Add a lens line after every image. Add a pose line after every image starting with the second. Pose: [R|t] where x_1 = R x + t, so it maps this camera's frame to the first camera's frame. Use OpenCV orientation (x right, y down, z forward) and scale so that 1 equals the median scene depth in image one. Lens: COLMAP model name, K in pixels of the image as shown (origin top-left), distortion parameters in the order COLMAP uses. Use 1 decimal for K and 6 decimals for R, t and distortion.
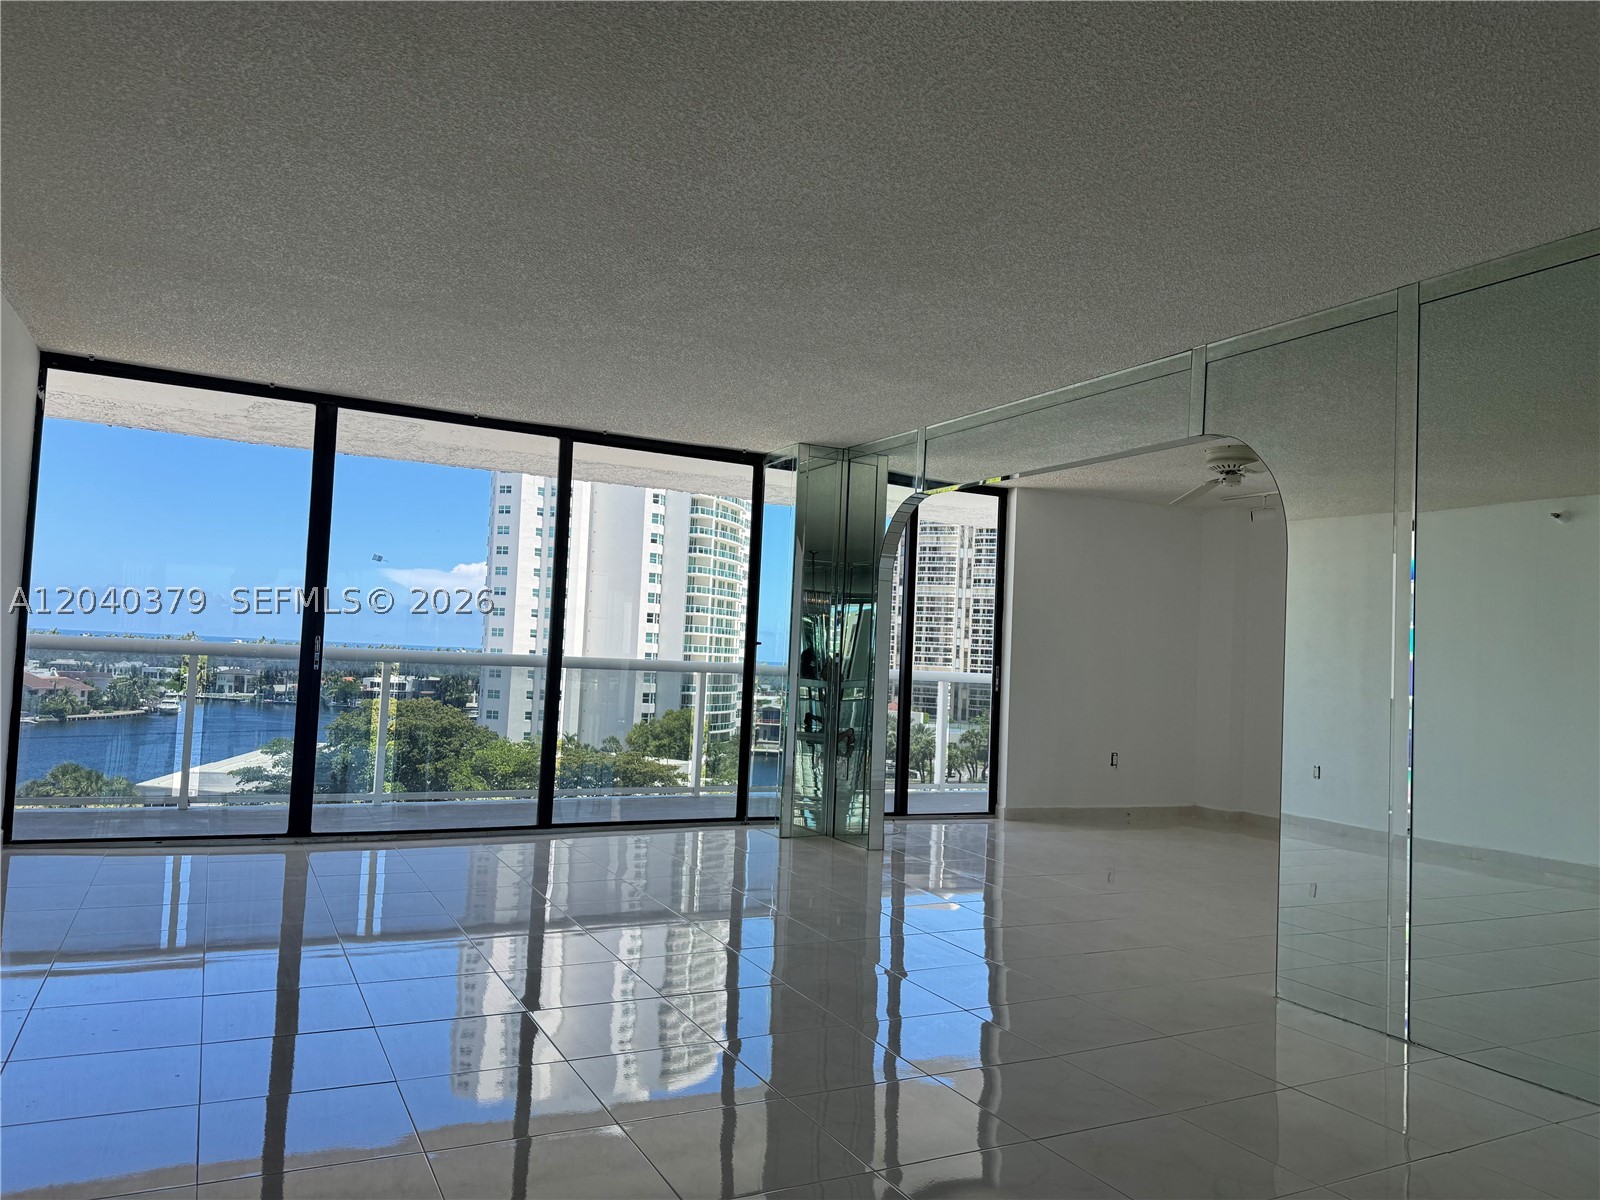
lens RADIAL K [[1114.4, 0, 801.2], [0, 1114.4, 597.4], [0, 0, 1]] dist [0.078376, -0.112503]
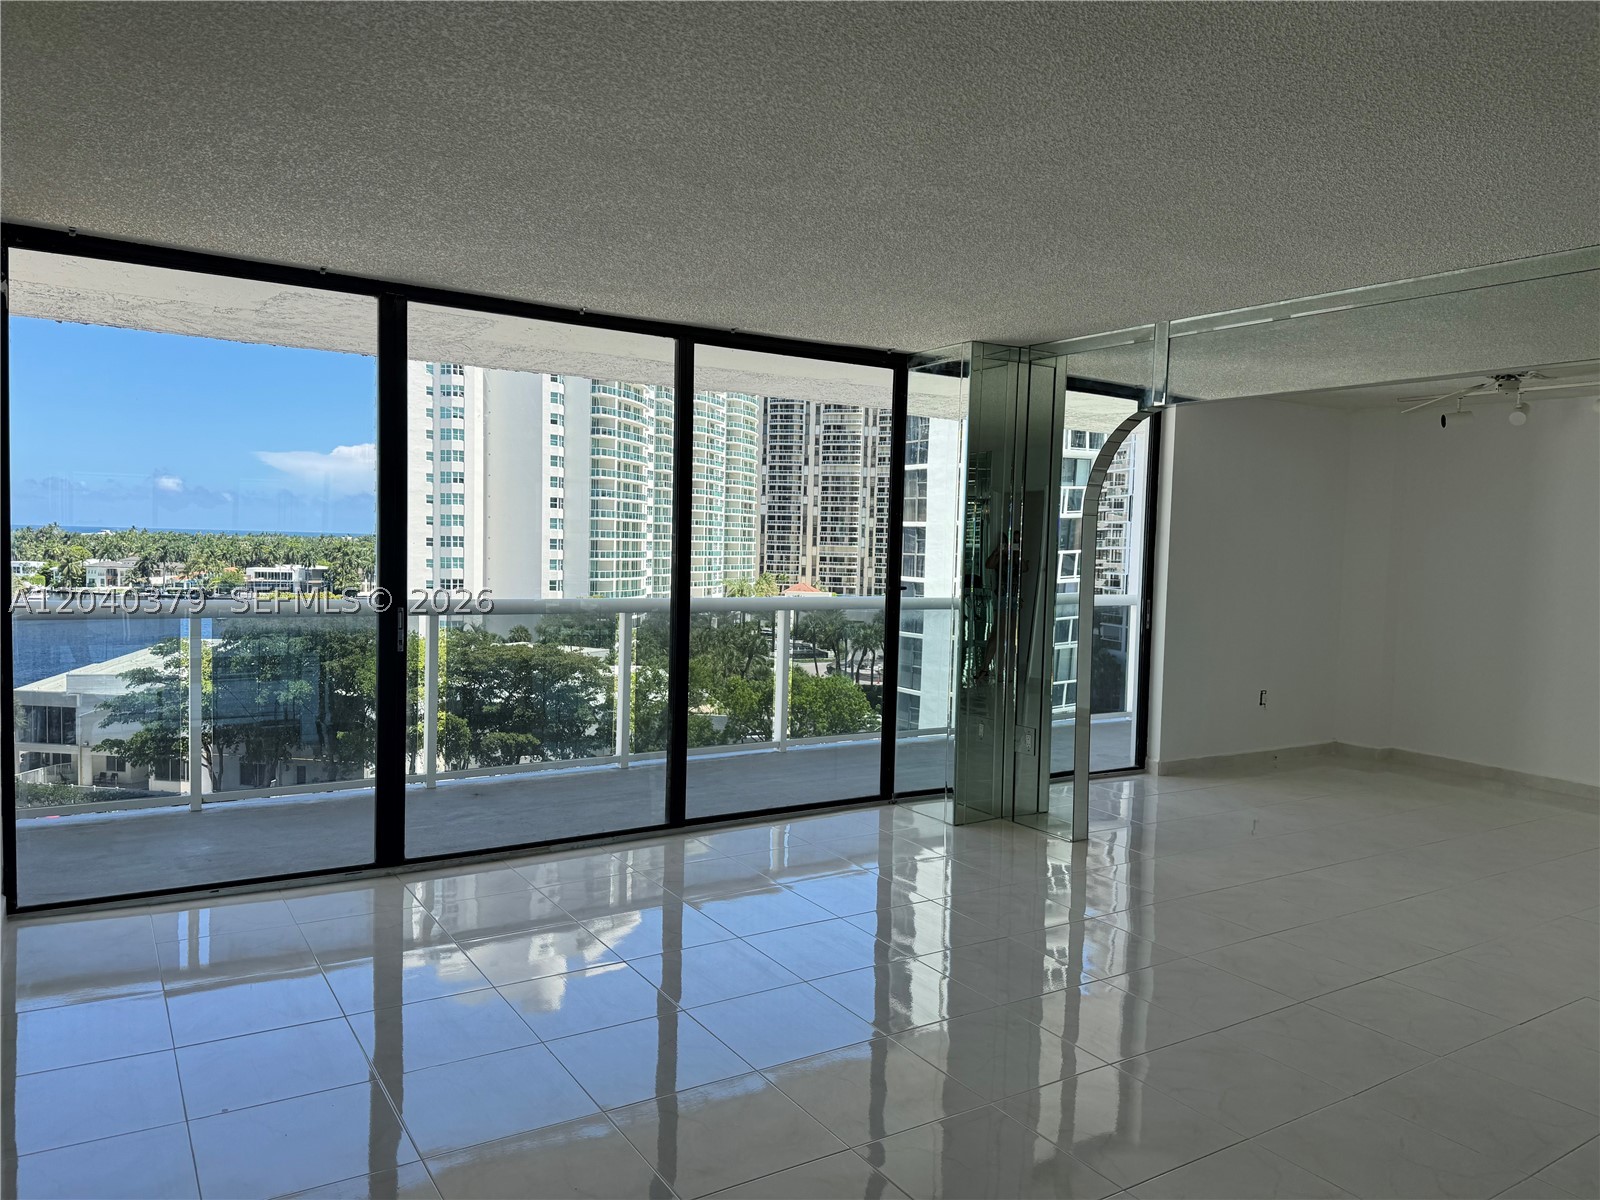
lens RADIAL K [[1114.4, 0, 798.5], [0, 1114.4, 591.7], [0, 0, 1]] dist [0.078376, -0.112503]
pose [[0.995905, -0.023370, 0.087328, -0.034399], [0.014252, 0.994515, 0.103617, -0.007803], [-0.089271, -0.101949, 0.990776, 0.033798]]
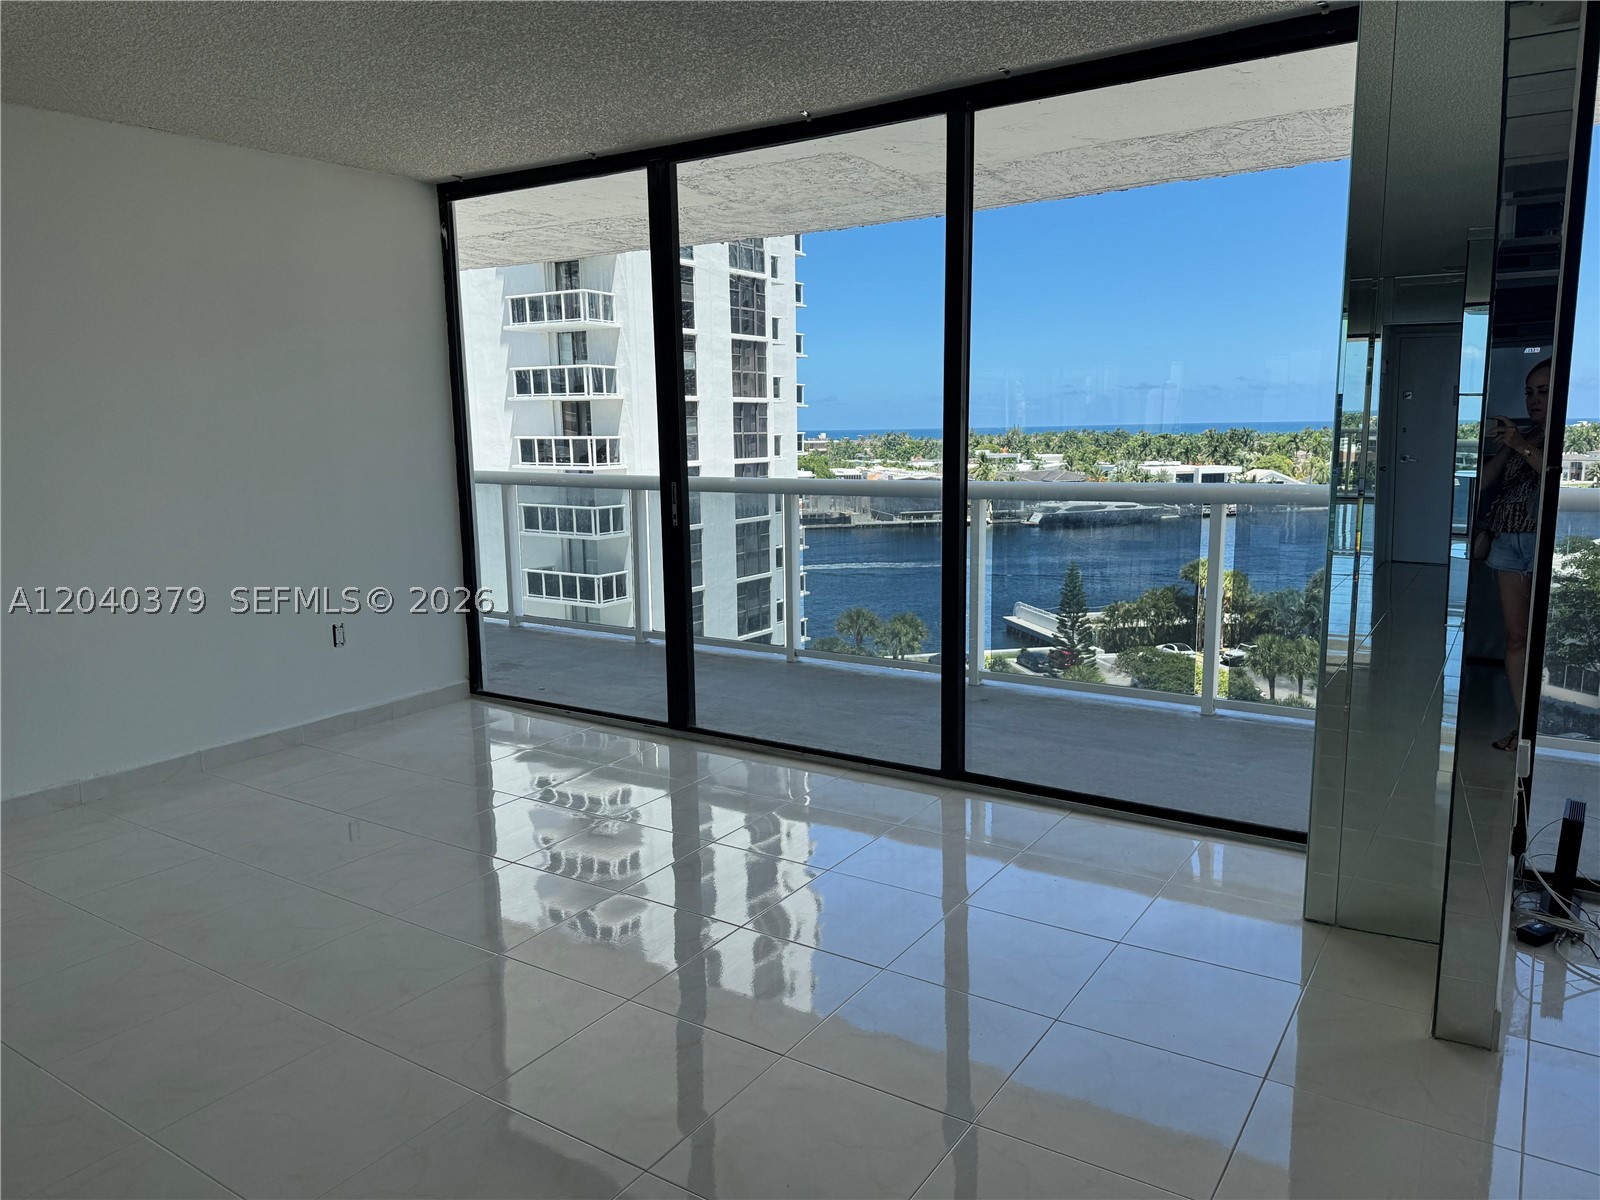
lens RADIAL K [[1114.4, 0, 797.2], [0, 1114.4, 605.3], [0, 0, 1]] dist [0.078376, -0.112503]
pose [[0.474690, 0.085717, -0.875969, 0.044476], [0.085488, 0.986051, 0.142815, 0.002360], [0.875992, -0.142677, 0.460740, 0.107374]]
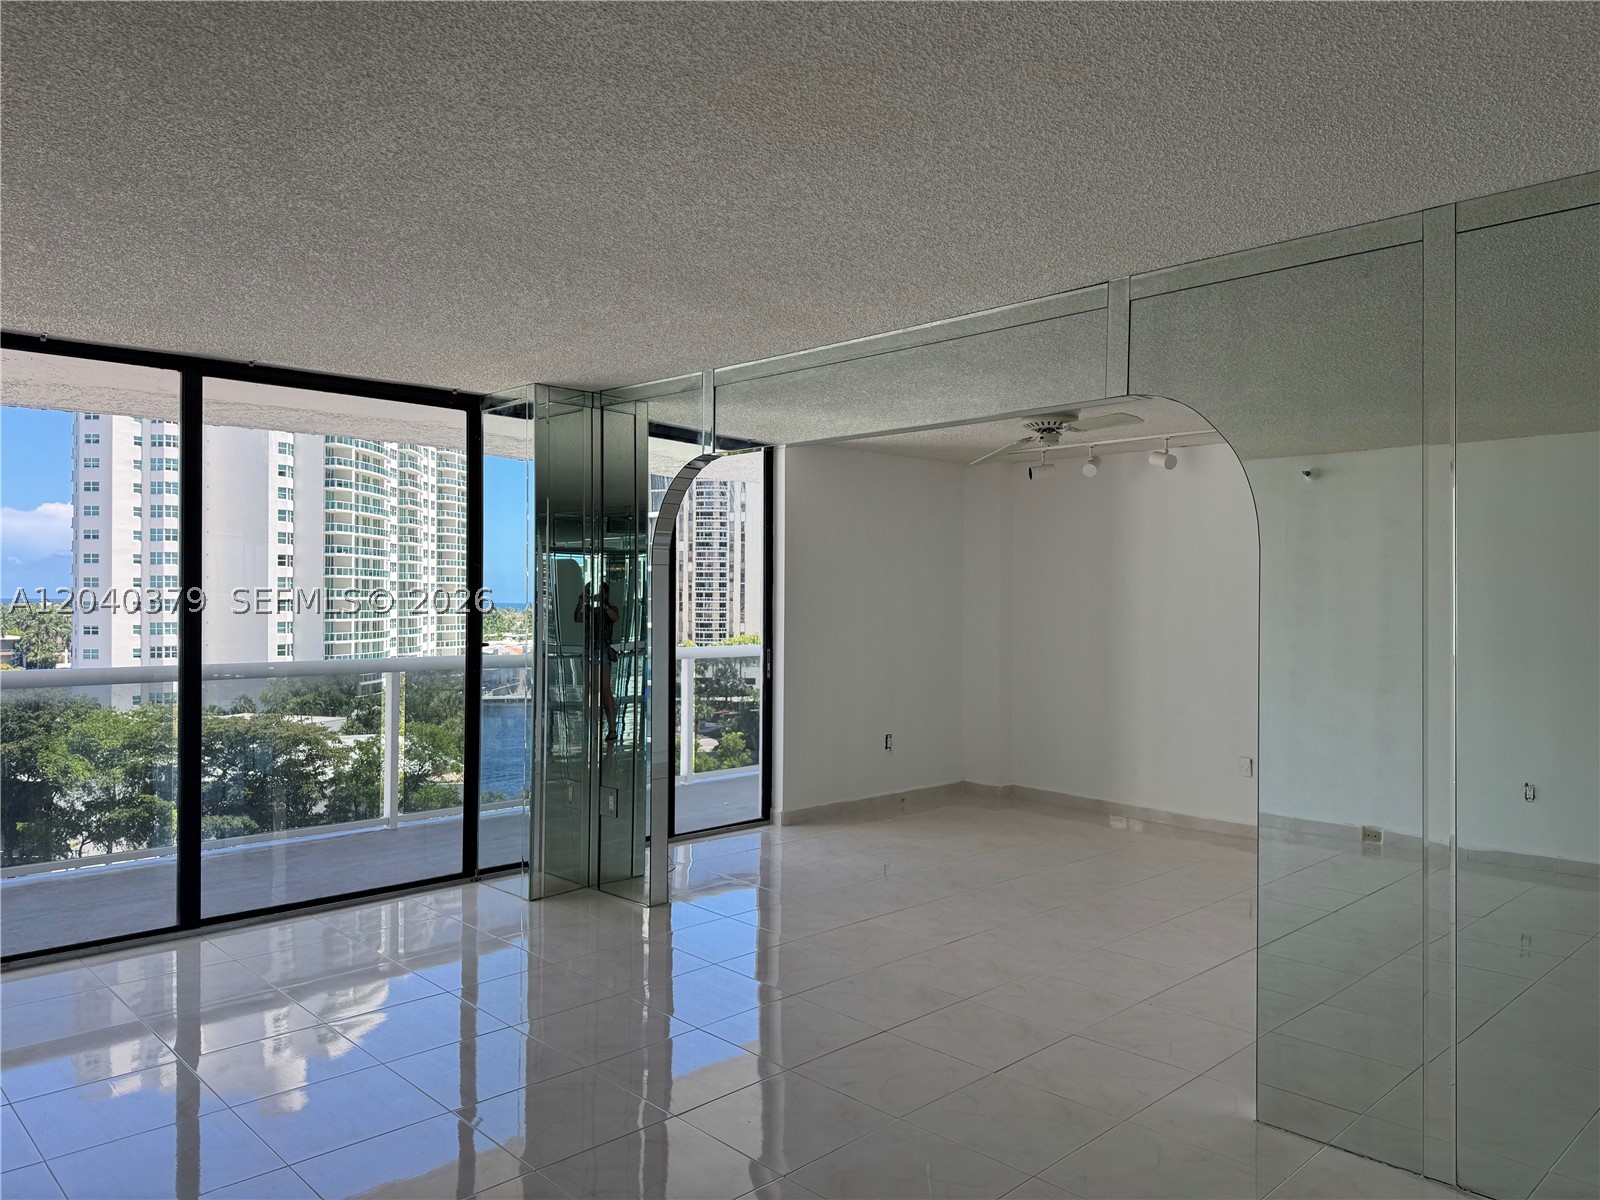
lens RADIAL K [[1114.4, 0, 795.3], [0, 1114.4, 595.5], [0, 0, 1]] dist [0.078376, -0.112503]
pose [[0.956683, -0.039645, 0.288420, -0.010084], [0.022159, 0.997727, 0.063642, -0.006761], [-0.290287, -0.054494, 0.955387, 0.036331]]
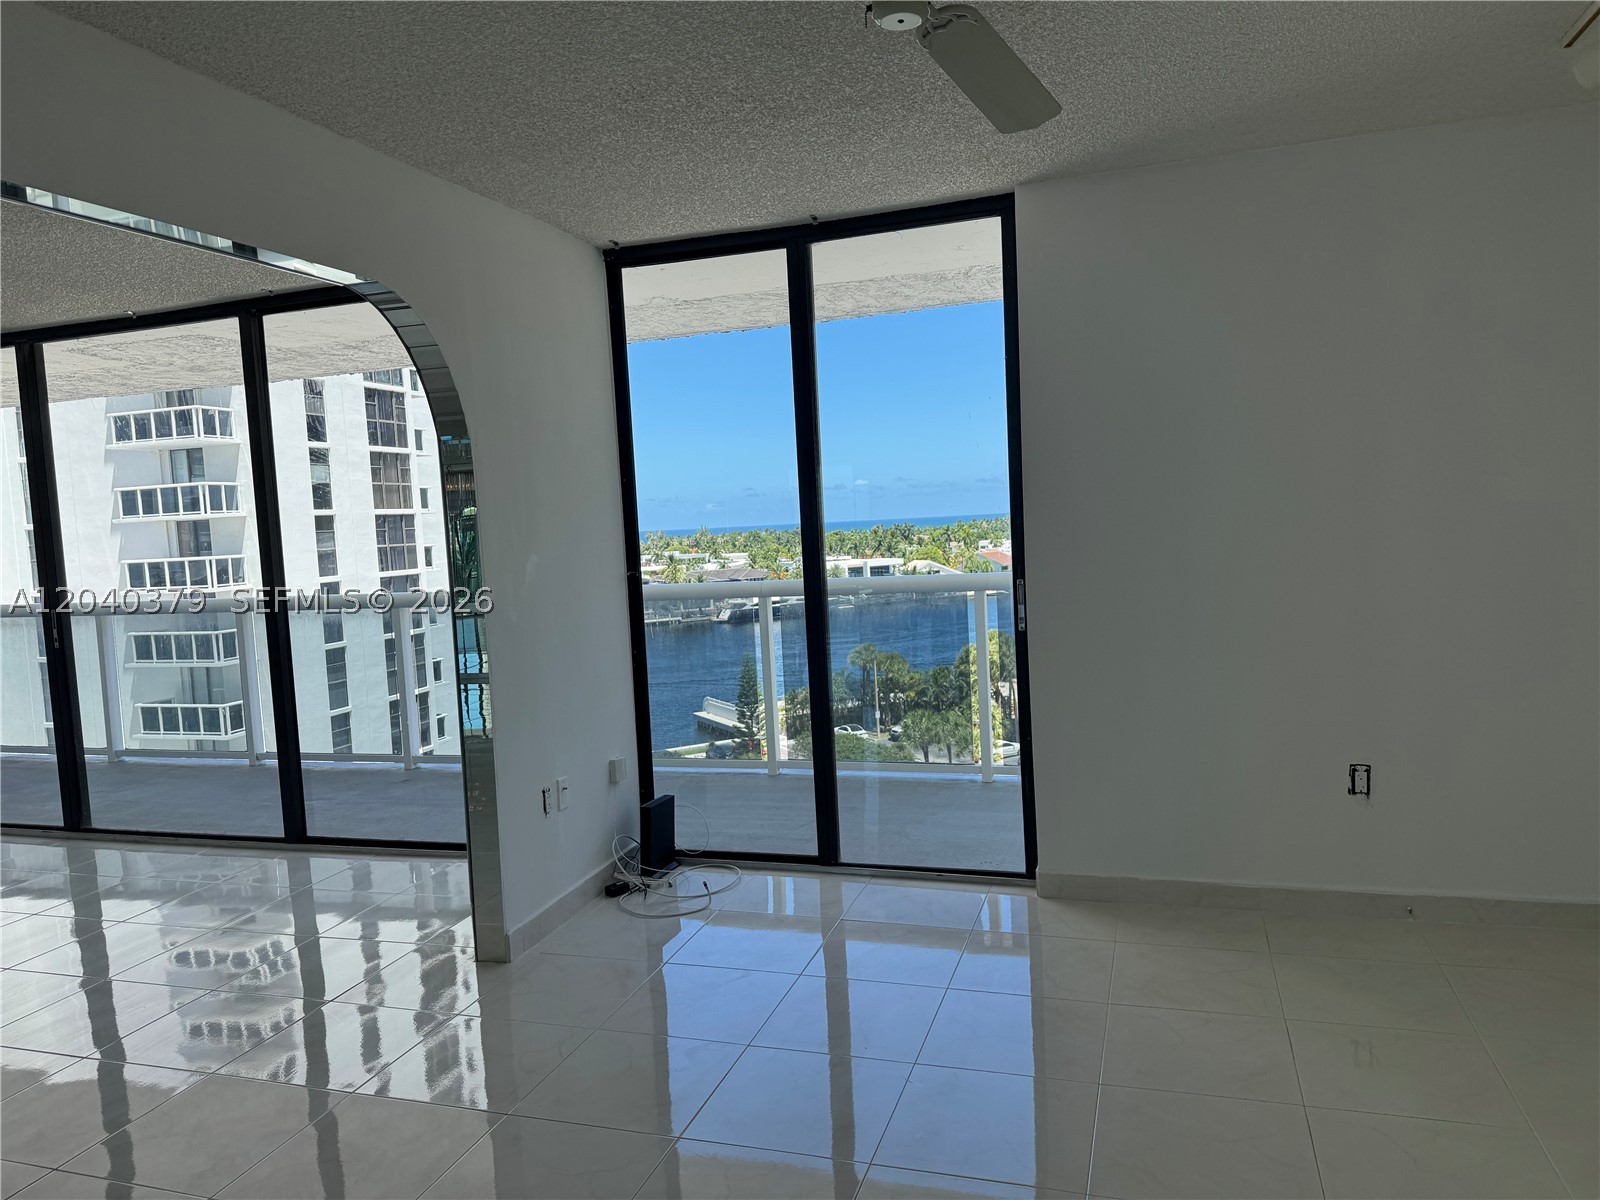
lens RADIAL K [[1114.4, 0, 809.8], [0, 1114.4, 607.0], [0, 0, 1]] dist [0.078376, -0.112503]
pose [[0.695474, -0.025200, -0.718109, 0.092955], [0.121803, 0.989056, 0.083256, 0.004642], [0.708152, -0.145371, 0.690933, 0.122951]]
